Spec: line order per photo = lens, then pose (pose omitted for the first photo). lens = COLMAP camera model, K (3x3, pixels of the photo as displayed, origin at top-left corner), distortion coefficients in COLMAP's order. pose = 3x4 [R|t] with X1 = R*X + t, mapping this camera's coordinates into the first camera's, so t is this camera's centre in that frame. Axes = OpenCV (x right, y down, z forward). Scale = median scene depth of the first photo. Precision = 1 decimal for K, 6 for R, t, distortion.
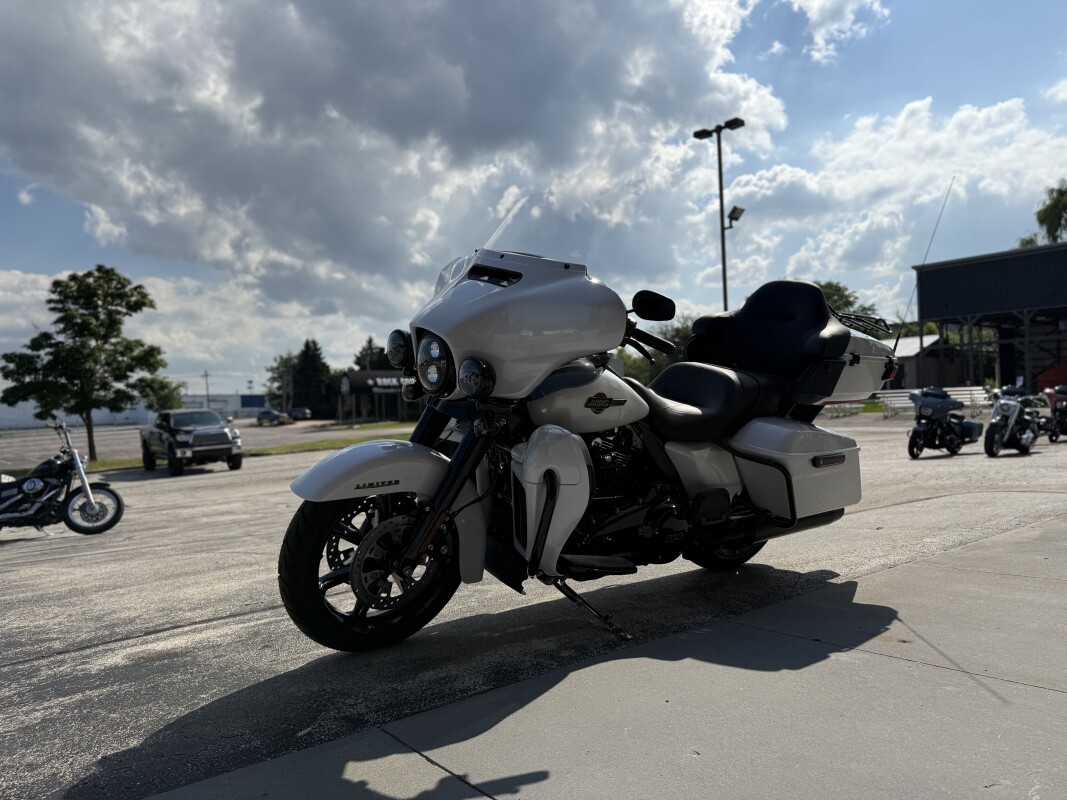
lens RADIAL K [[745.3, 0, 533.5], [0, 745.3, 400.0], [0, 0, 1]] dist [0.096735, -0.160690]
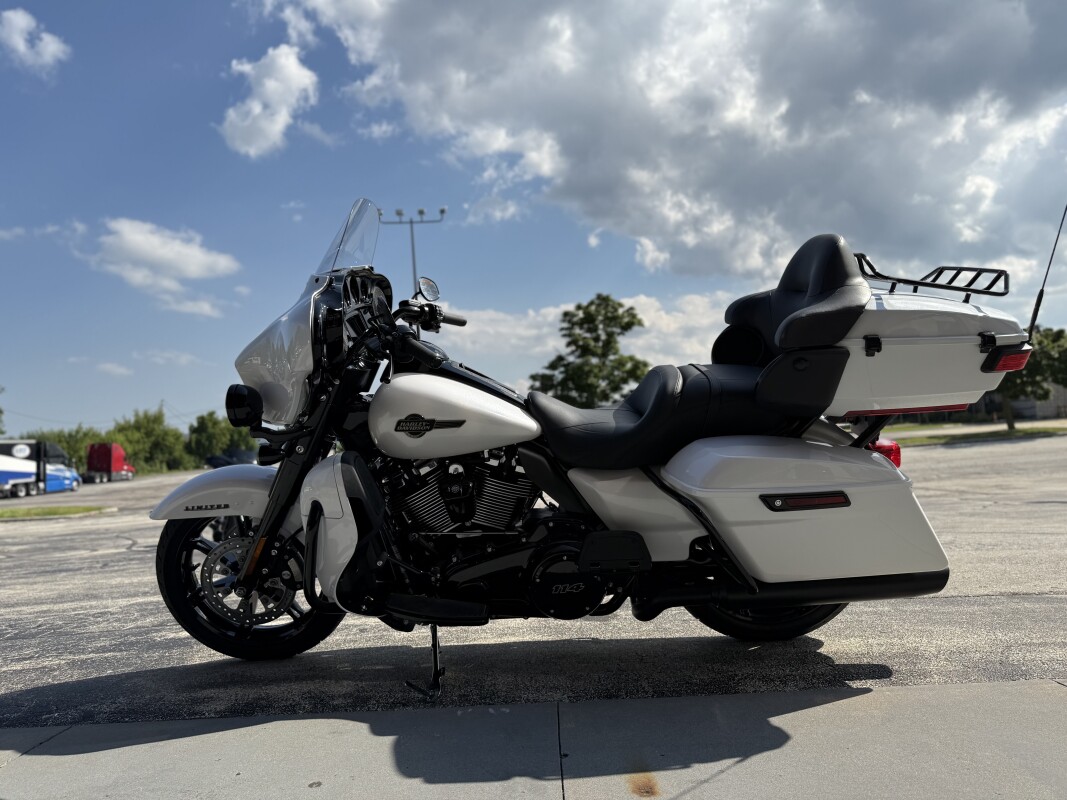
lens RADIAL K [[748.9, 0, 540.5], [0, 748.9, 399.2], [0, 0, 1]] dist [0.006401, -0.001997]
pose [[0.785316, -0.036488, -0.618019, 0.071458], [0.033814, 0.999300, -0.016031, -0.000774], [0.618171, -0.008308, 0.786000, 0.038104]]
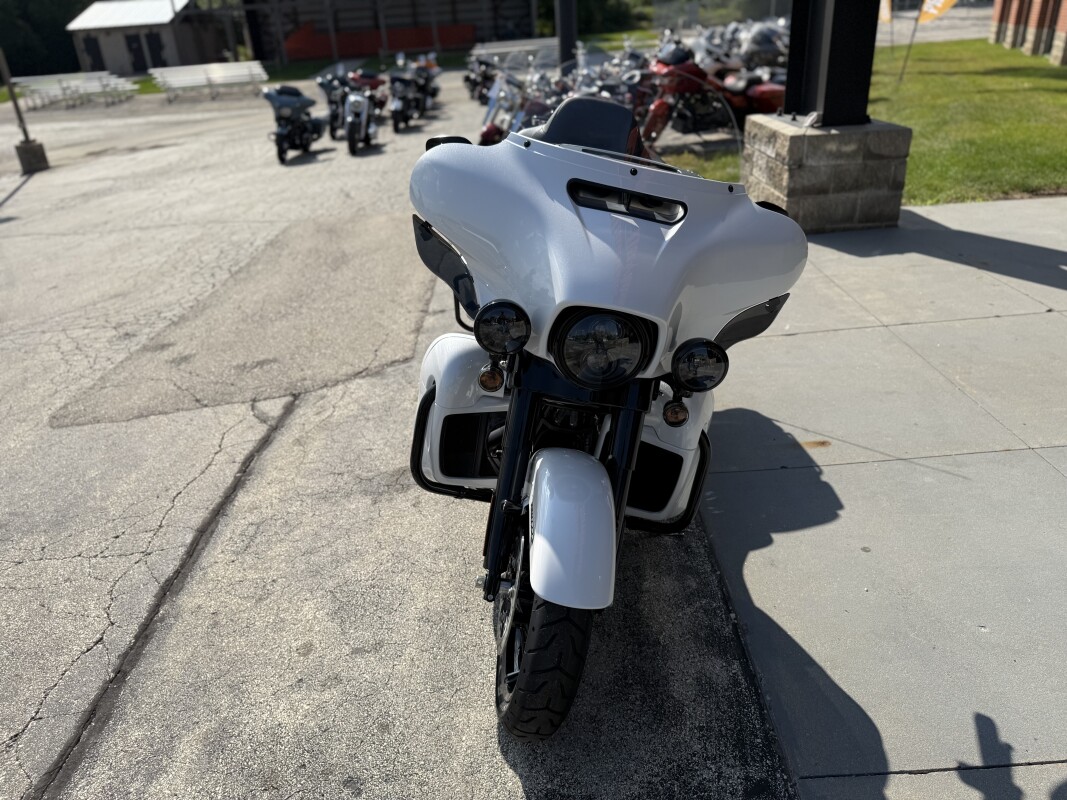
lens RADIAL K [[757.7, 0, 533.5], [0, 757.7, 400.0], [0, 0, 1]] dist [-0.004825, -0.005325]
pose [[0.621977, -0.344552, 0.703156, -0.062058], [0.032745, 0.908647, 0.416280, -0.026882], [-0.782351, -0.235892, 0.576440, 0.056662]]
